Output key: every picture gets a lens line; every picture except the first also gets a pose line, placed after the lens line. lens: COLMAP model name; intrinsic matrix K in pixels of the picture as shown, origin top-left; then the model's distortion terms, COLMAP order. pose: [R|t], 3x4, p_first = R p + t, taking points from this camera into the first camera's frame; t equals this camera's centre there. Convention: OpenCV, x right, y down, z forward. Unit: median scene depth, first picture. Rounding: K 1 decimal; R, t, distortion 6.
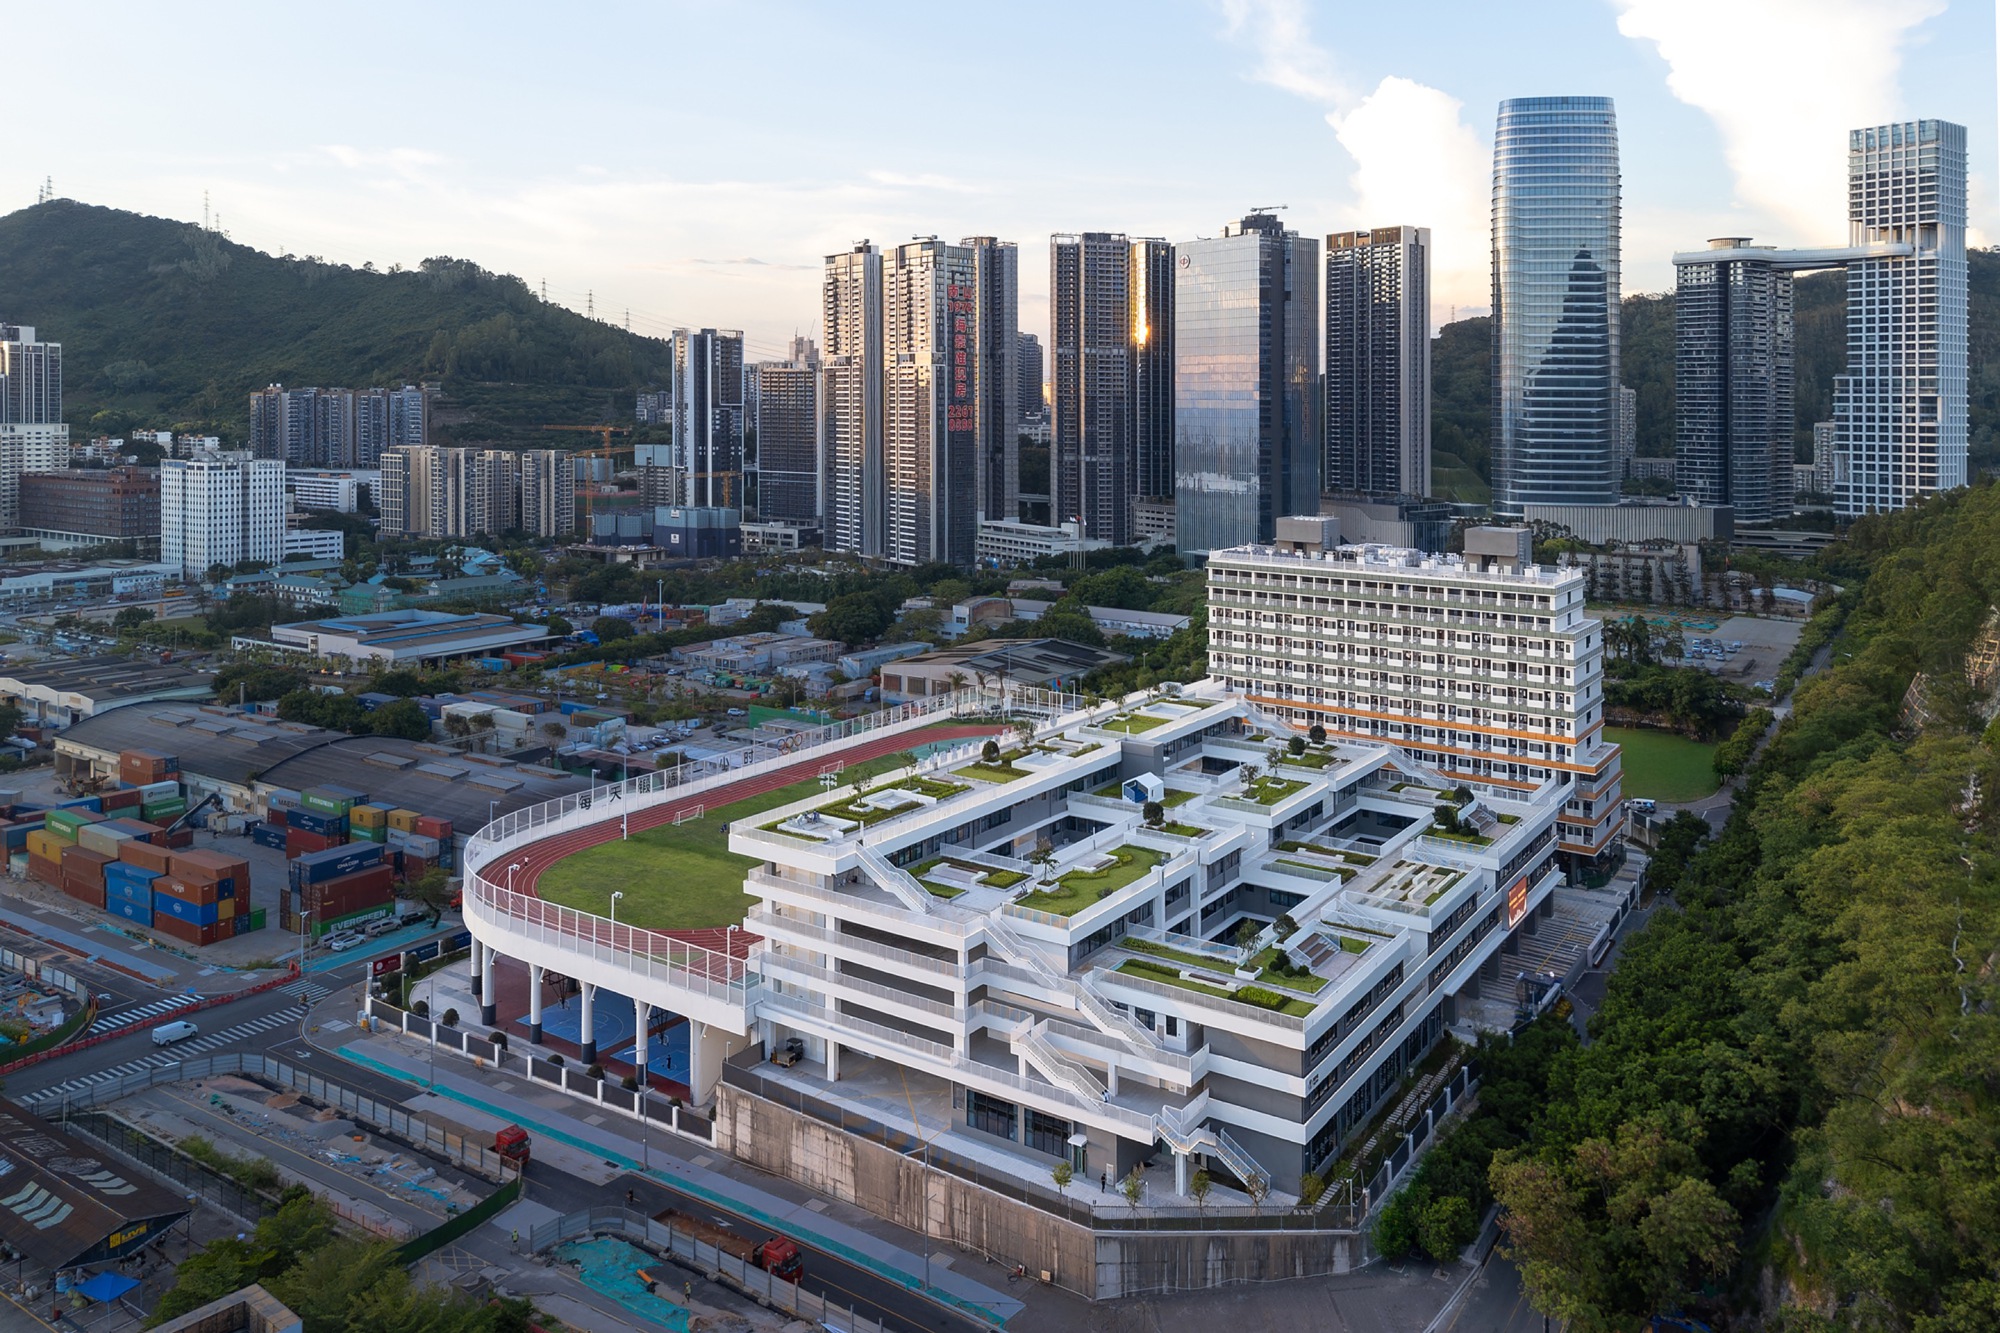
lens RADIAL K [[1387.6, 0, 1000.0], [0, 1387.6, 666.5], [0, 0, 1]] dist [0.003609, 0.034388]
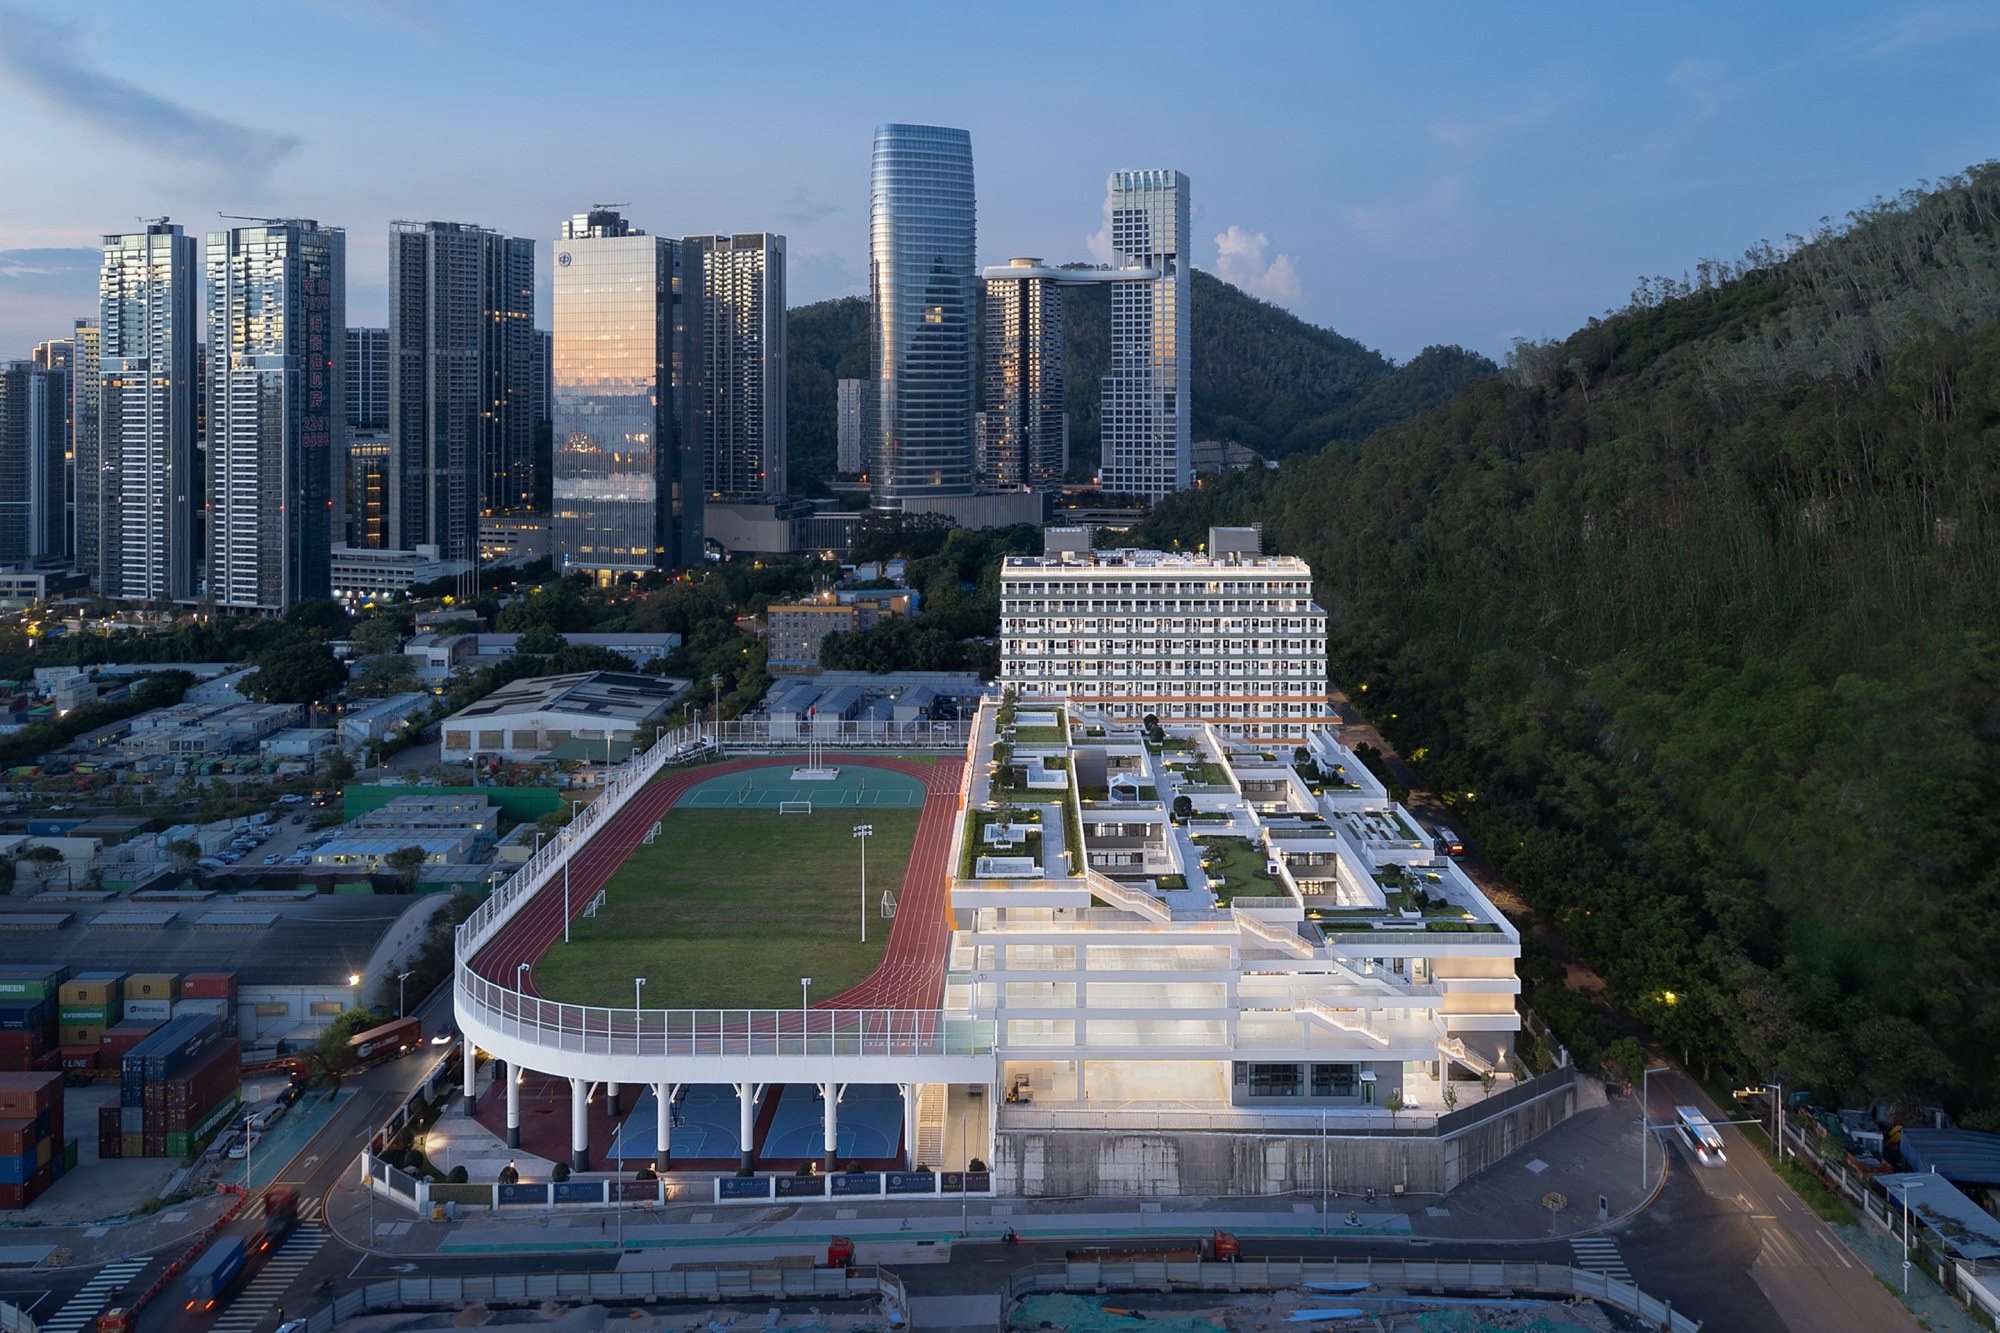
lens RADIAL K [[1428.7, 0, 1000.0], [0, 1428.7, 666.5], [0, 0, 1]] dist [0.031399, -0.005445]
pose [[0.844021, -0.114053, 0.524042, -0.162911], [0.113726, 0.992966, 0.032943, -0.016076], [-0.524113, 0.031793, 0.851055, 0.023336]]
